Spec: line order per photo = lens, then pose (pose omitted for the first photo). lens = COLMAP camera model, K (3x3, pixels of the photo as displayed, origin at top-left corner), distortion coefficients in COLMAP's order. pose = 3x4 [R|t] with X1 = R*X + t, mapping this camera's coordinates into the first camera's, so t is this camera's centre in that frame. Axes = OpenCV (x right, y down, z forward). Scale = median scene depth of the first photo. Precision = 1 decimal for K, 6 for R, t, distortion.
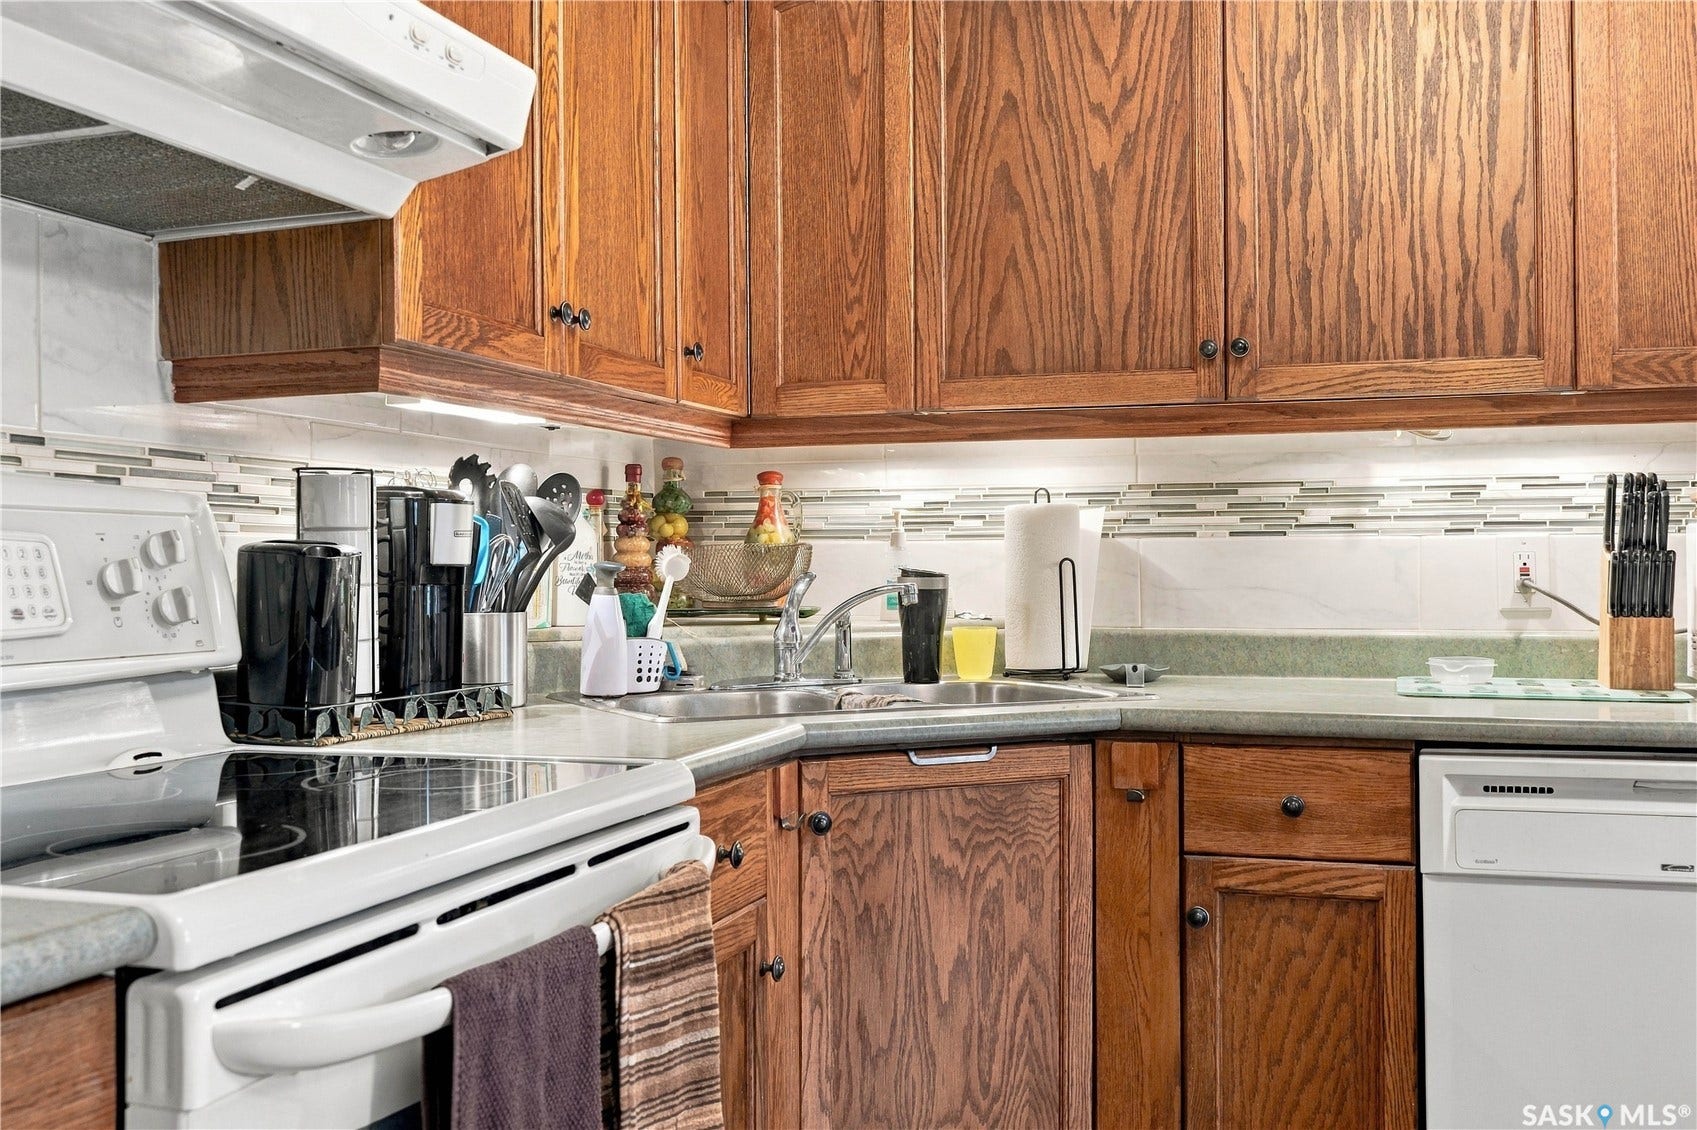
lens RADIAL K [[1680.9, 0, 845.0], [0, 1680.9, 544.2], [0, 0, 1]] dist [0.009844, -0.007767]
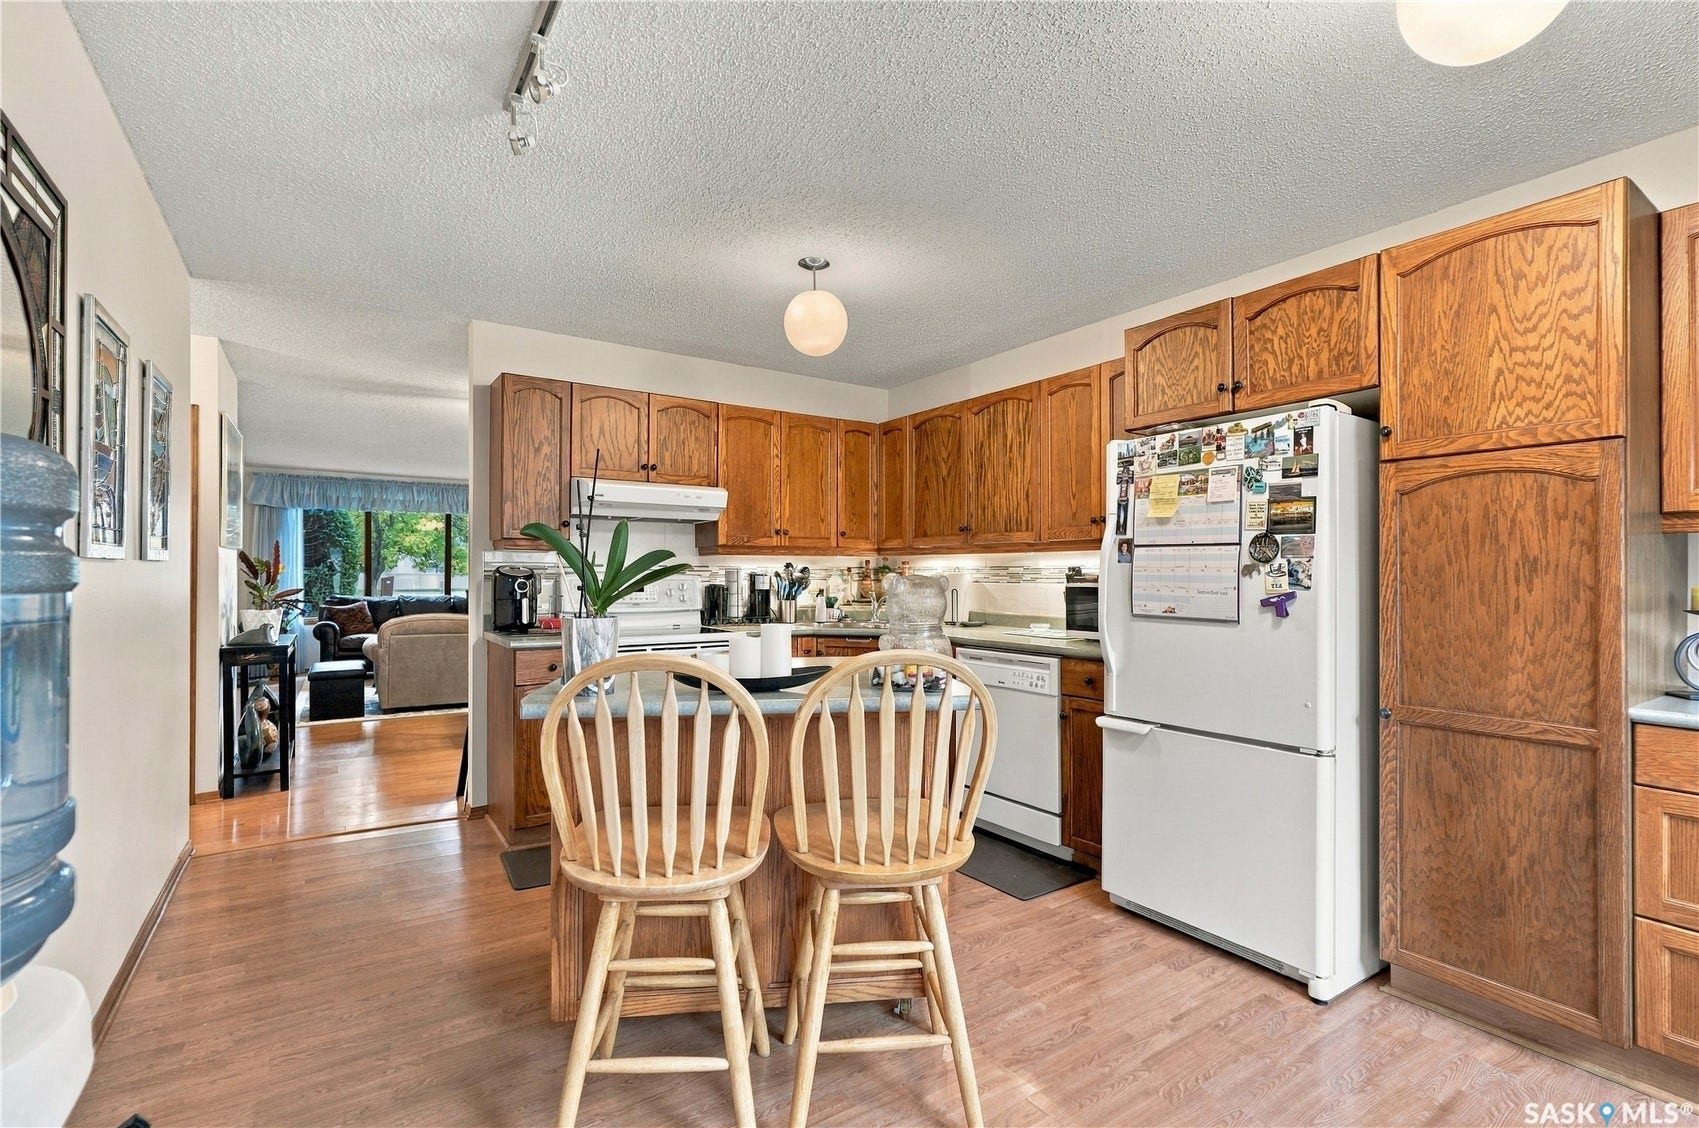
lens RADIAL K [[763.6, 0, 844.2], [0, 763.6, 568.4], [0, 0, 1]] dist [0.002147, 0.000513]
pose [[0.781463, 0.002239, -0.623947, 1.018537], [0.000743, 0.999990, 0.004520, -0.045162], [0.623951, -0.003996, 0.781453, -0.376021]]
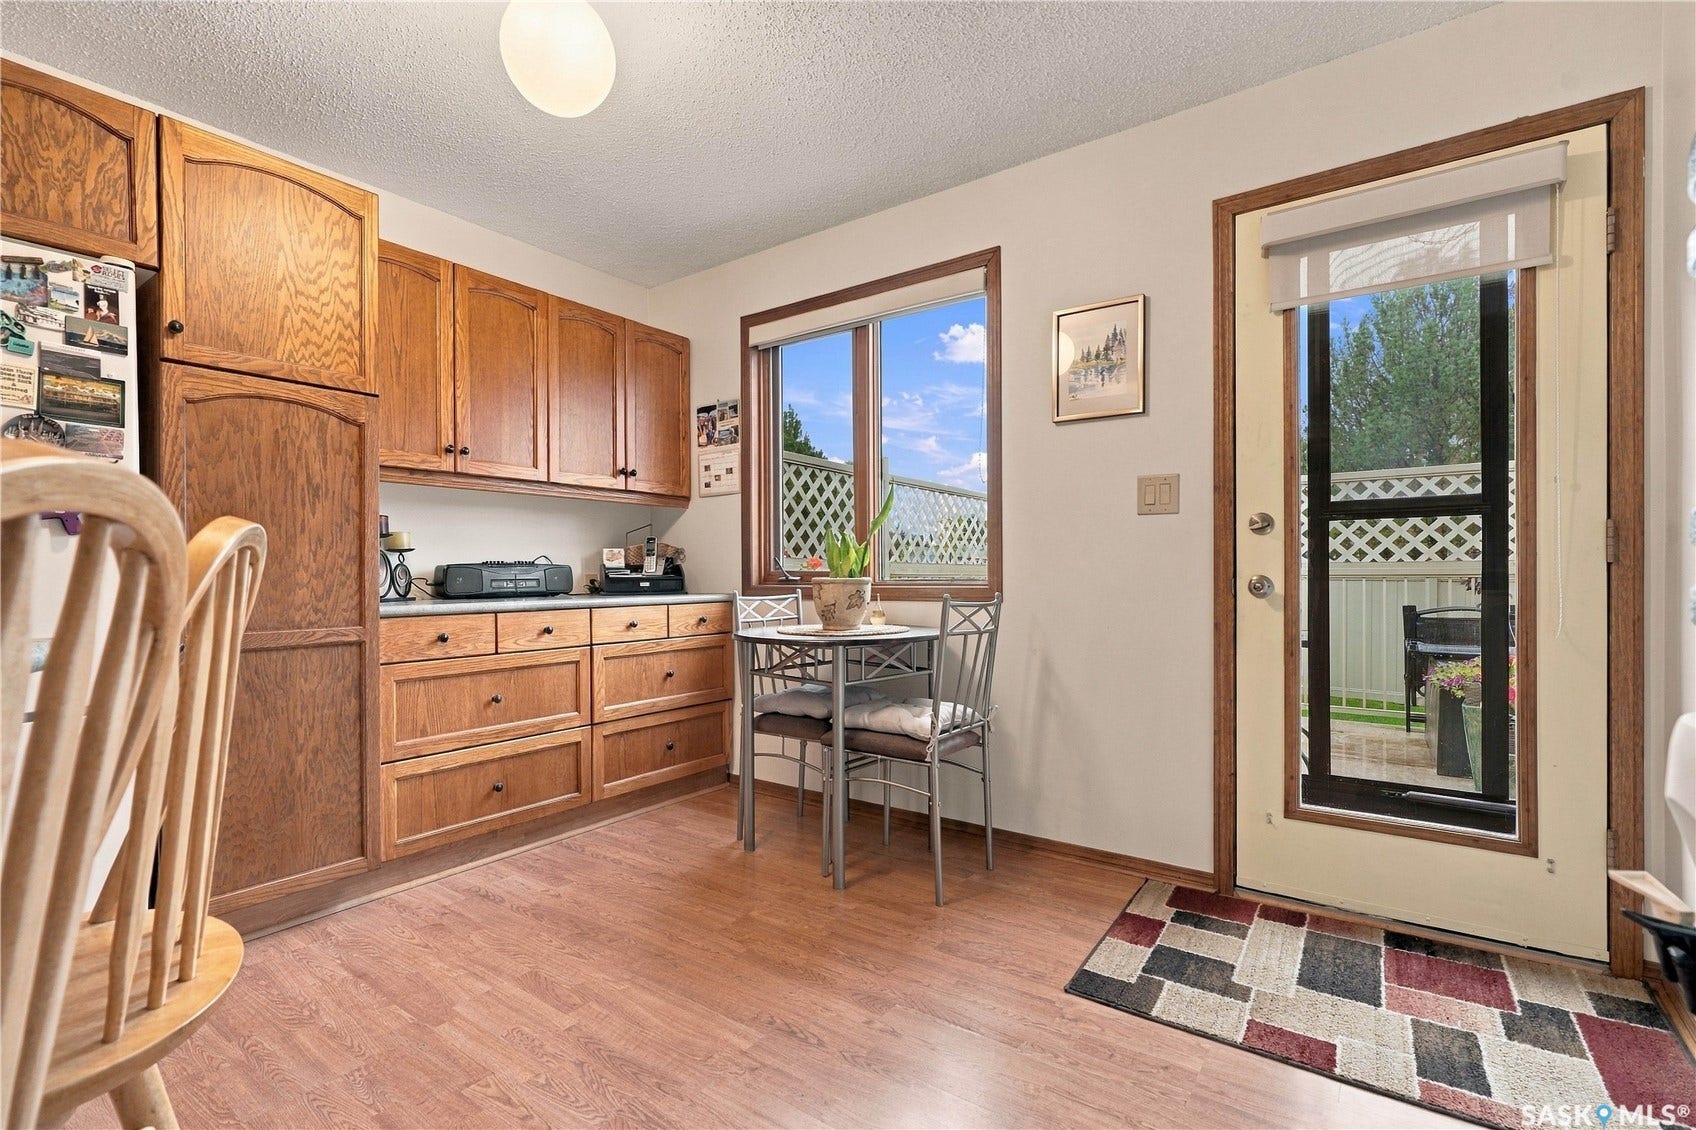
lens RADIAL K [[763.8, 0, 852.1], [0, 763.8, 578.1], [0, 0, 1]] dist [-0.000062, 0.000227]
pose [[0.313741, -0.001562, 0.949507, 0.463127], [-0.007179, 0.999966, 0.004017, 0.043869], [-0.949482, -0.008077, 0.313719, -0.201326]]
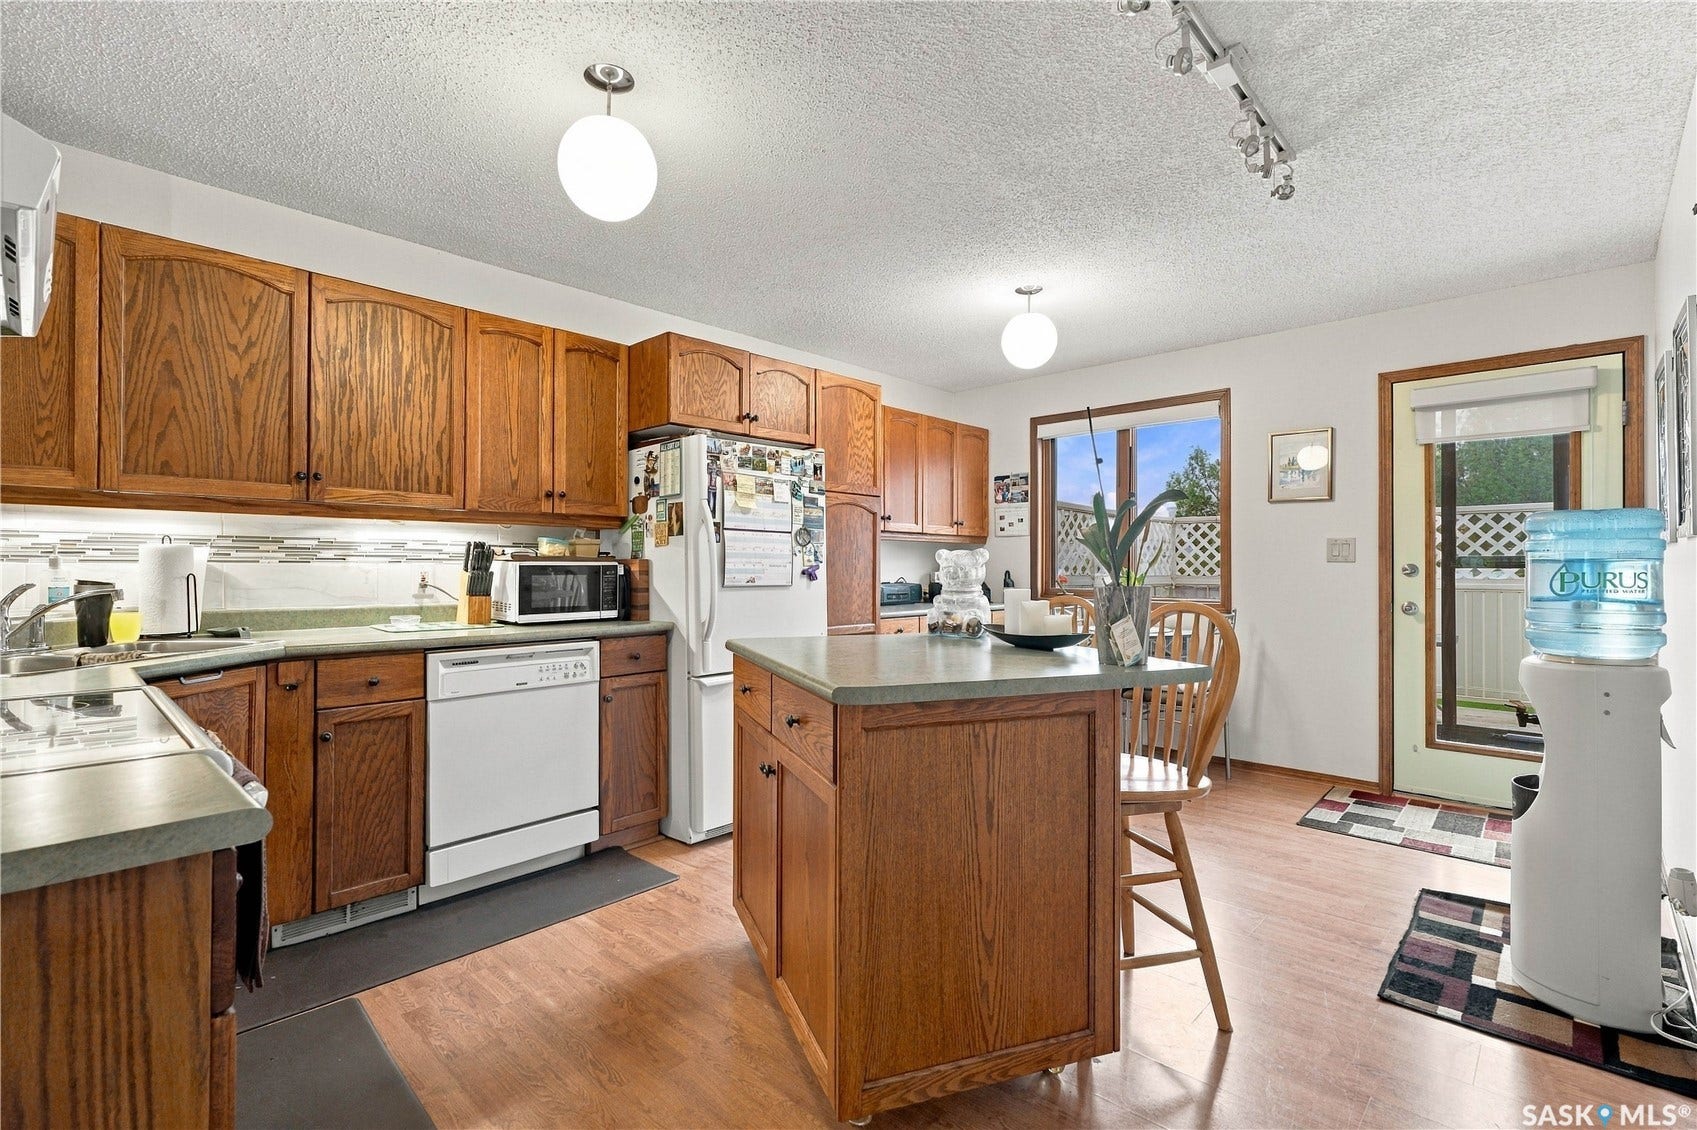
lens RADIAL K [[773.4, 0, 849.1], [0, 773.4, 562.7], [0, 0, 1]] dist [0.000754, 0.000261]
pose [[0.438799, 0.011405, 0.898513, -0.363249], [-0.014489, 0.999879, -0.005616, -0.011057], [-0.898468, -0.010554, 0.438912, -0.055732]]
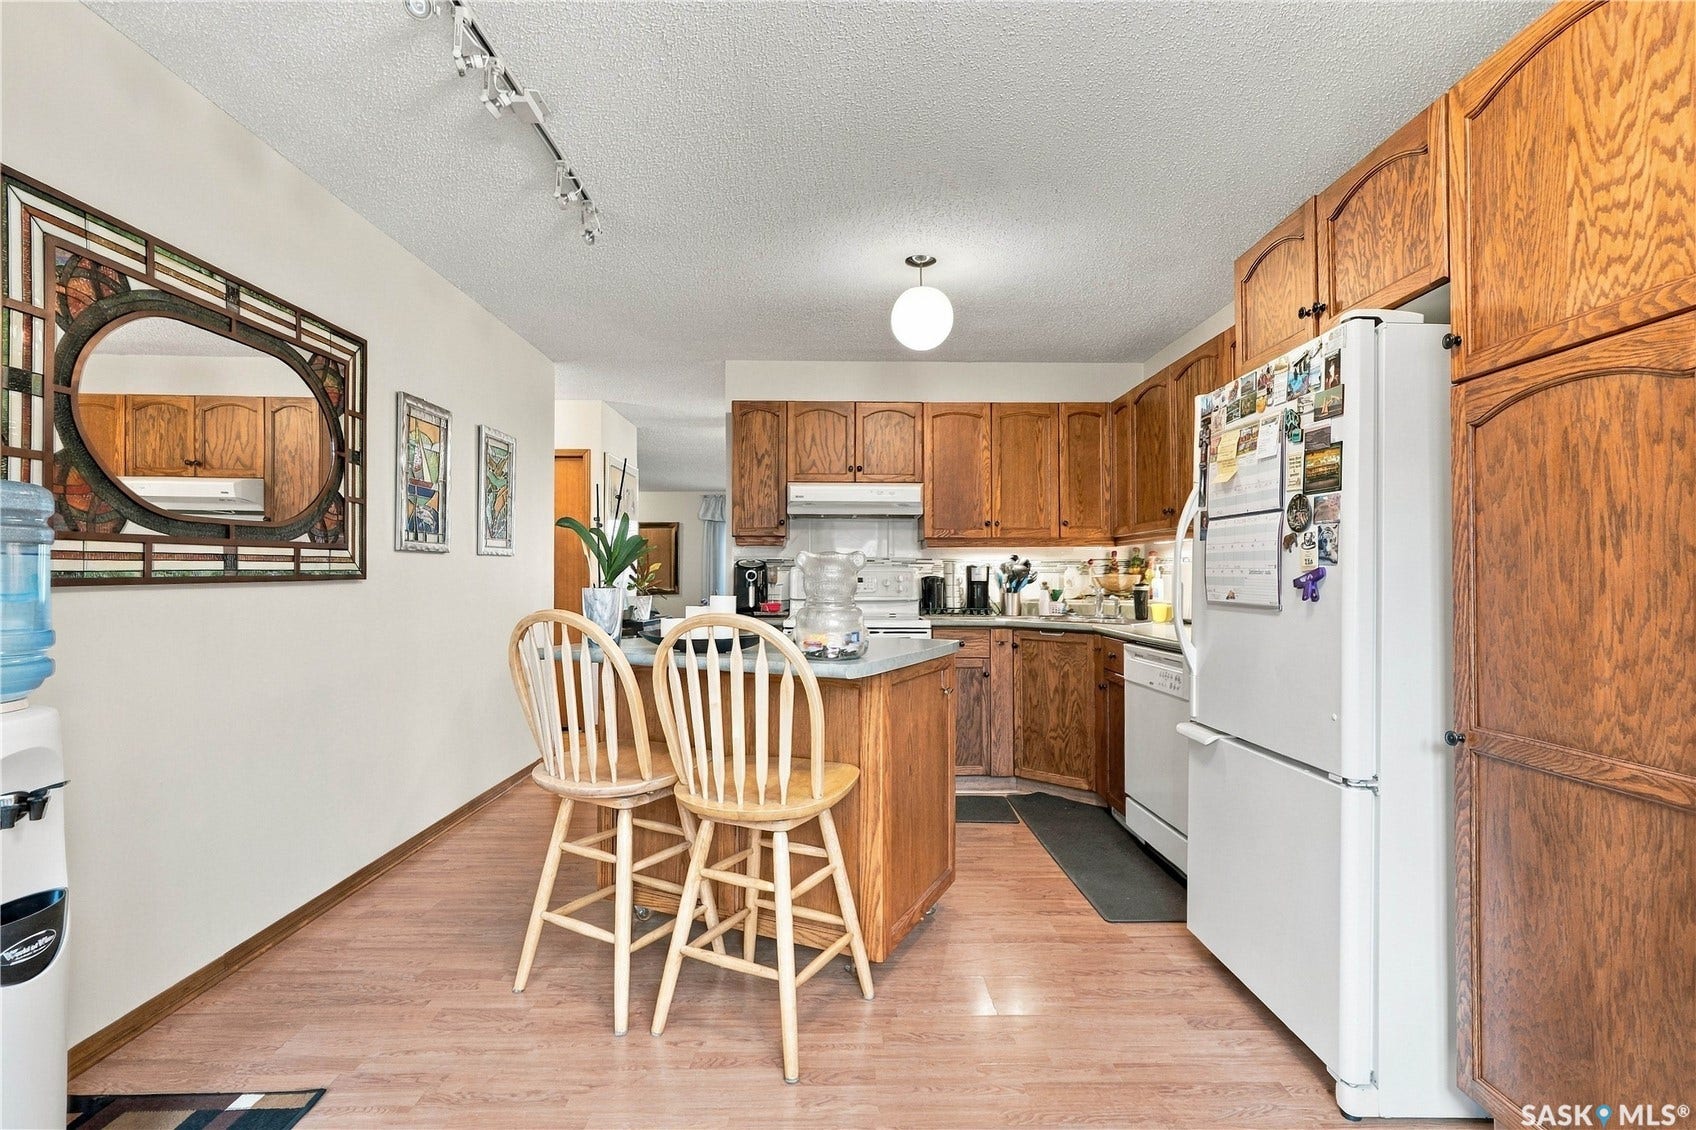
lens RADIAL K [[776.3, 0, 857.2], [0, 776.3, 566.2], [0, 0, 1]] dist [0.001329, -0.000430]
pose [[0.326973, -0.008742, -0.944993, 1.380157], [0.007424, 0.999950, -0.006682, -0.014681], [0.945004, -0.004830, 0.327022, 0.015968]]
